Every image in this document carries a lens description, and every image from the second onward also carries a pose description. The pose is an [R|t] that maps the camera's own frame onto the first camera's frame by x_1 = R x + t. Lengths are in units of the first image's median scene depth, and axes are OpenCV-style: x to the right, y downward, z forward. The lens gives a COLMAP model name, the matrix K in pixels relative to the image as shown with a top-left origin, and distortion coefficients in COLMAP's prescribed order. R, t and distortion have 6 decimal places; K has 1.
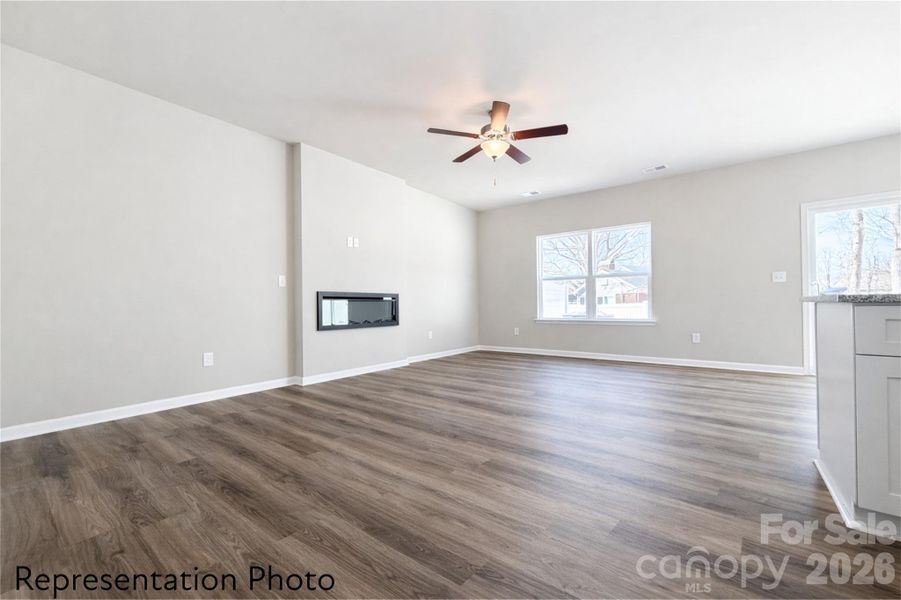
lens RADIAL K [[356.8, 0, 440.8], [0, 356.8, 298.8], [0, 0, 1]] dist [-0.024820, -0.000038]
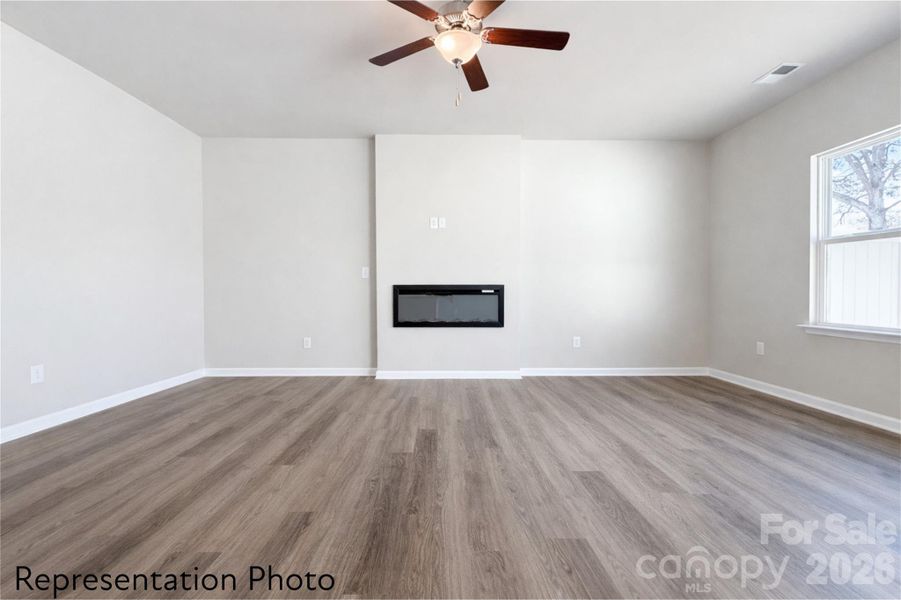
lens RADIAL K [[356.8, 0, 440.8], [0, 356.8, 298.8], [0, 0, 1]] dist [-0.024820, -0.000038]
pose [[0.633599, 0.016336, -0.773489, 0.419199], [0.009090, 0.999551, 0.028557, -0.006845], [0.773609, -0.025125, 0.633166, 0.425298]]
